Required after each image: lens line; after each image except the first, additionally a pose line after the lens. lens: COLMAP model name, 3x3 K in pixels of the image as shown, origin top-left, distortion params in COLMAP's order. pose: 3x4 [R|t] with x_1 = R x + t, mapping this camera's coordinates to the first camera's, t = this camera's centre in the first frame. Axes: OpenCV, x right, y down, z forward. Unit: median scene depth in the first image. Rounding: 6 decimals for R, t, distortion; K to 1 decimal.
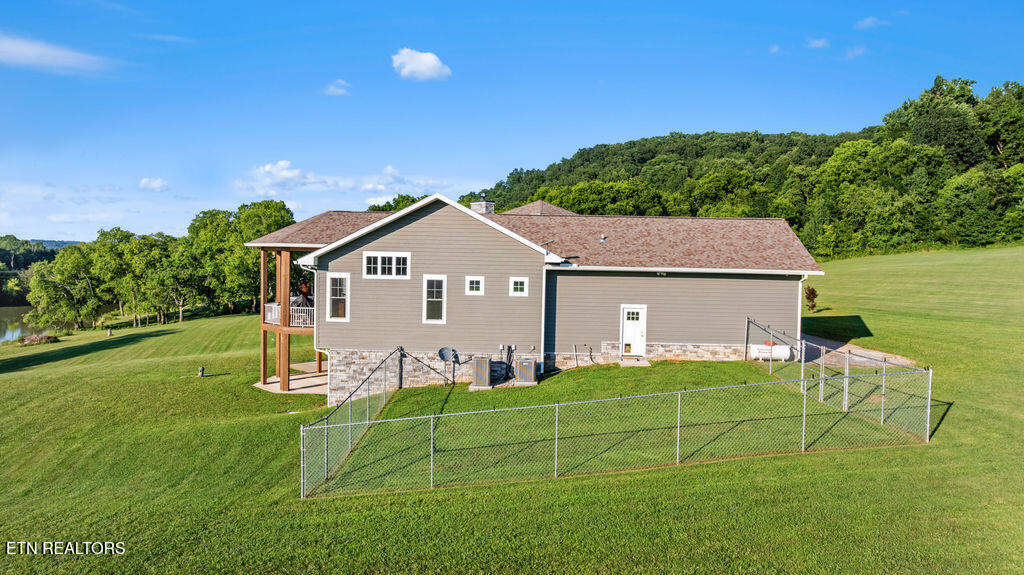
lens RADIAL K [[726.0, 0, 512.0], [0, 726.0, 287.5], [0, 0, 1]] dist [-0.006143, 0.000334]
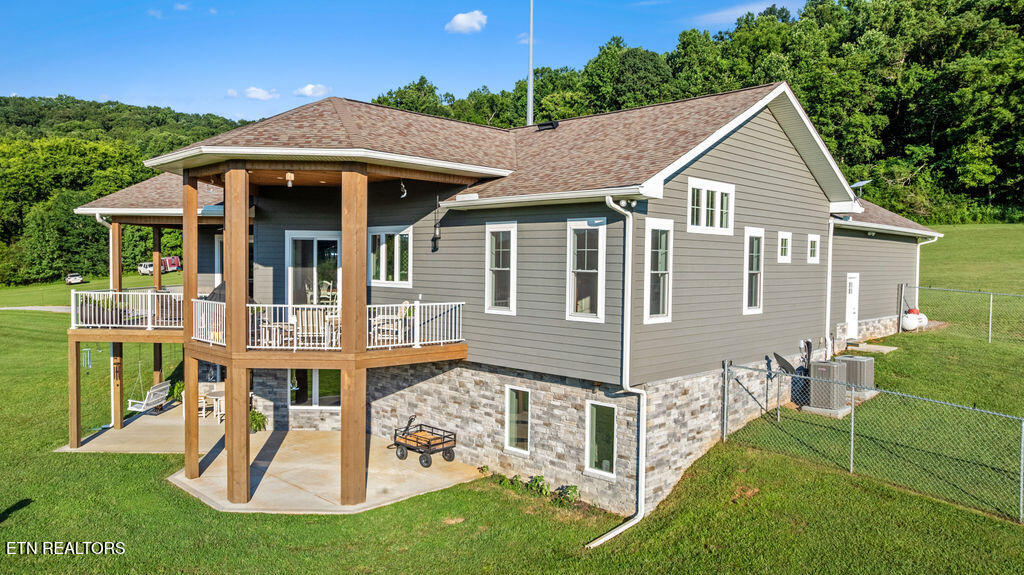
lens RADIAL K [[726.0, 0, 512.0], [0, 726.0, 287.5], [0, 0, 1]] dist [-0.006143, 0.000334]
pose [[0.688605, -0.038830, 0.724096, -0.644613], [0.027738, 0.999245, 0.027206, 0.008449], [-0.724606, 0.001351, 0.689162, 0.742870]]
